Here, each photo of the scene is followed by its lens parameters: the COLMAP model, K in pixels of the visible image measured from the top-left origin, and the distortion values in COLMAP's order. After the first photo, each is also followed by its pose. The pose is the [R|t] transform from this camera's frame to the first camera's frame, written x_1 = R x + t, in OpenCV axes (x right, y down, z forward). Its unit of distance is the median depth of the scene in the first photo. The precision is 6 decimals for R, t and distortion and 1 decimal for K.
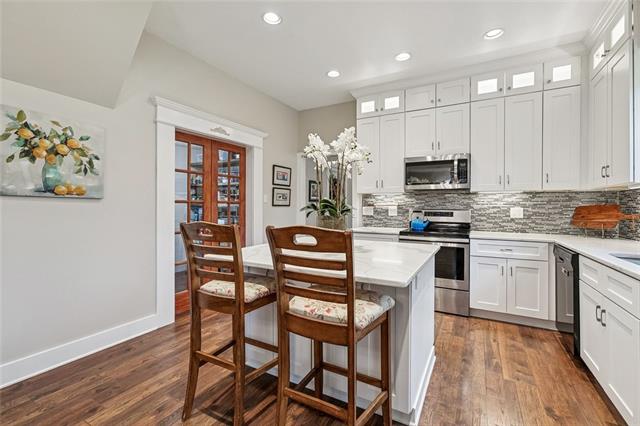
lens RADIAL K [[287.4, 0, 319.2], [0, 287.4, 209.3], [0, 0, 1]] dist [0.012486, 0.000642]
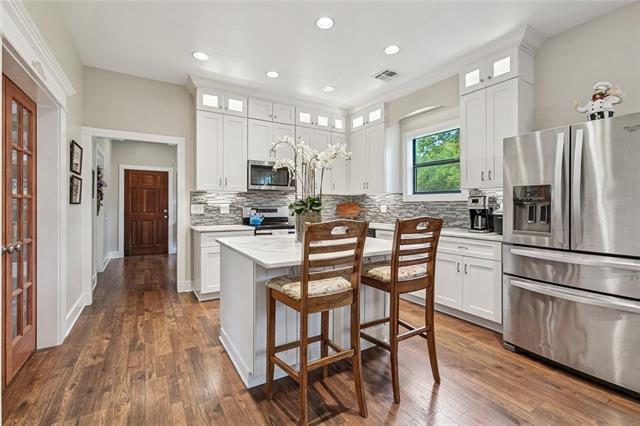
lens RADIAL K [[287.4, 0, 319.8], [0, 287.4, 206.9], [0, 0, 1]] dist [0.012486, 0.000642]
pose [[0.492108, -0.011046, 0.870464, -0.519316], [0.012738, 0.999904, 0.005487, -0.002087], [-0.870441, 0.008388, 0.492202, 0.226505]]
